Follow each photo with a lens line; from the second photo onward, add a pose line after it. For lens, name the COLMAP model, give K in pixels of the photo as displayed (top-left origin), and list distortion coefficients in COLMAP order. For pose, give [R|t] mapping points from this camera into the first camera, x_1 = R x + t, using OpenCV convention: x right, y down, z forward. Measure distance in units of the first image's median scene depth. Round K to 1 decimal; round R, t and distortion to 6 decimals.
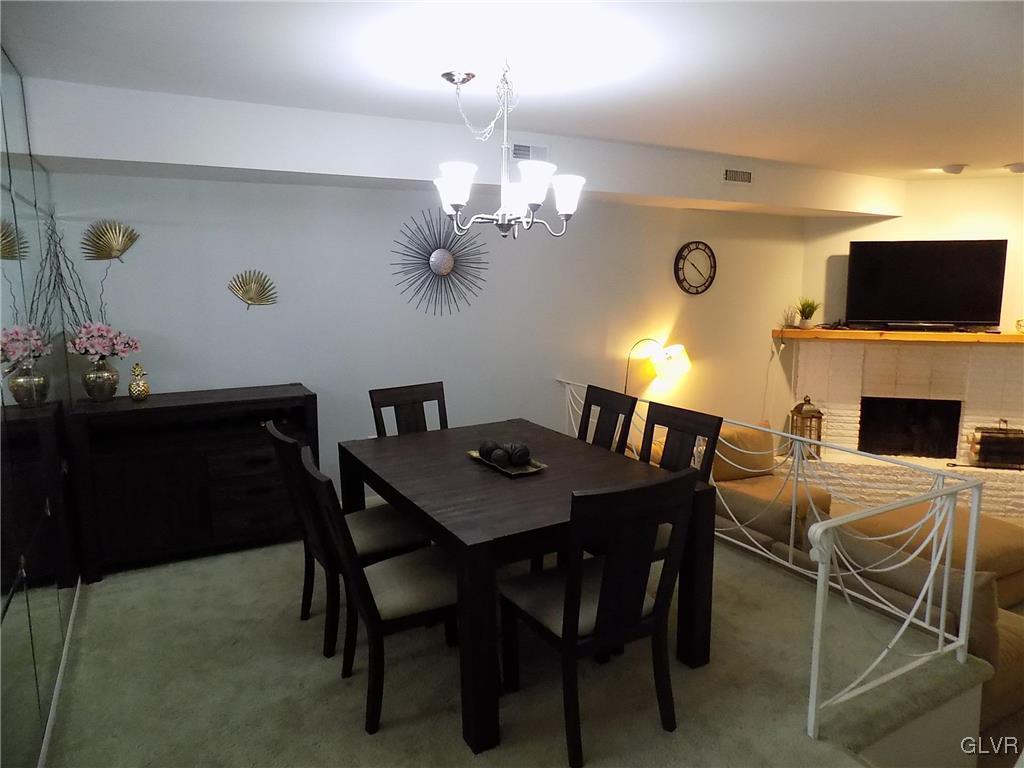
lens RADIAL K [[669.7, 0, 512.5], [0, 669.7, 373.3], [0, 0, 1]] dist [-0.094144, 0.069421]
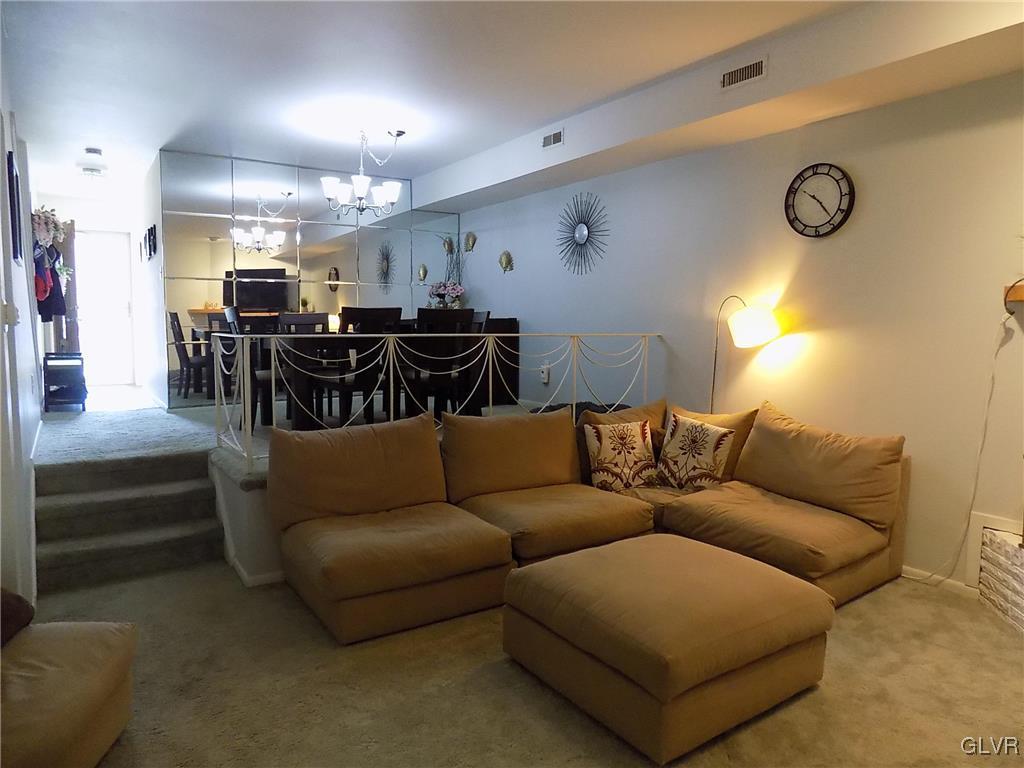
lens RADIAL K [[681.6, 0, 524.6], [0, 681.6, 373.3], [0, 0, 1]] dist [-0.086621, 0.074525]
pose [[0.103867, 0.080470, -0.991331, 0.924601], [-0.142518, 0.987640, 0.065238, 0.024552], [0.984327, 0.134506, 0.114052, 0.587520]]
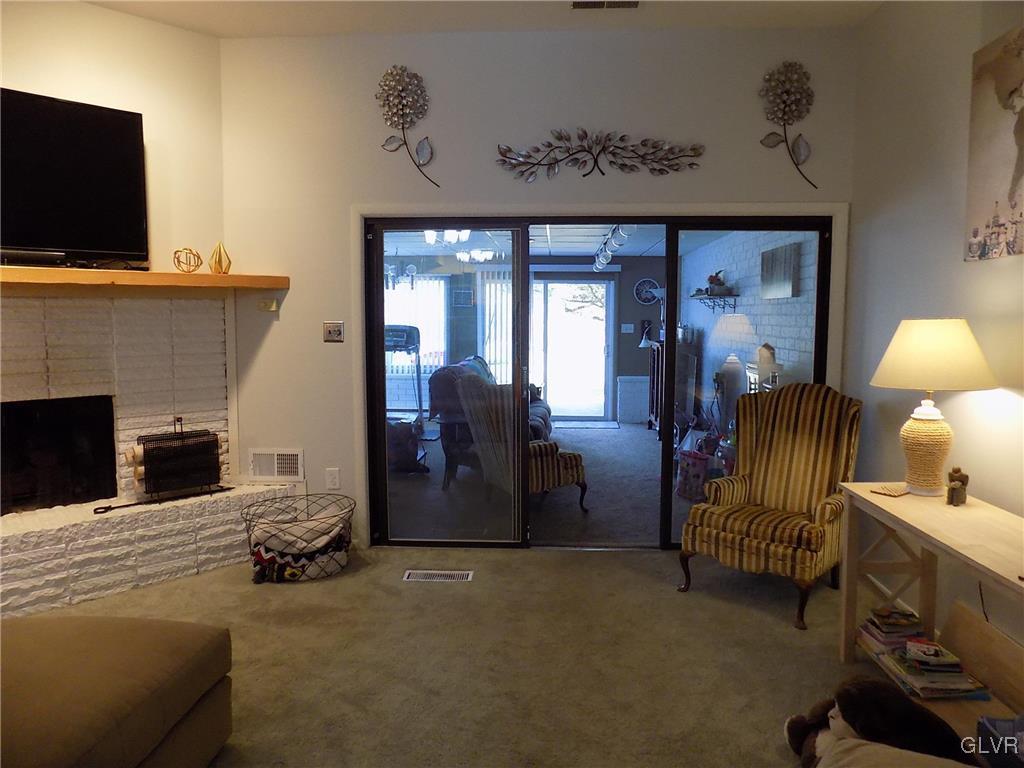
lens RADIAL K [[691.6, 0, 511.8], [0, 691.6, 374.8], [0, 0, 1]] dist [-0.075069, 0.085464]
pose [[0.532440, -0.069358, 0.843621, 0.376783], [0.115817, 0.993234, 0.008562, 0.061298], [-0.838507, 0.093147, 0.536870, 0.378336]]
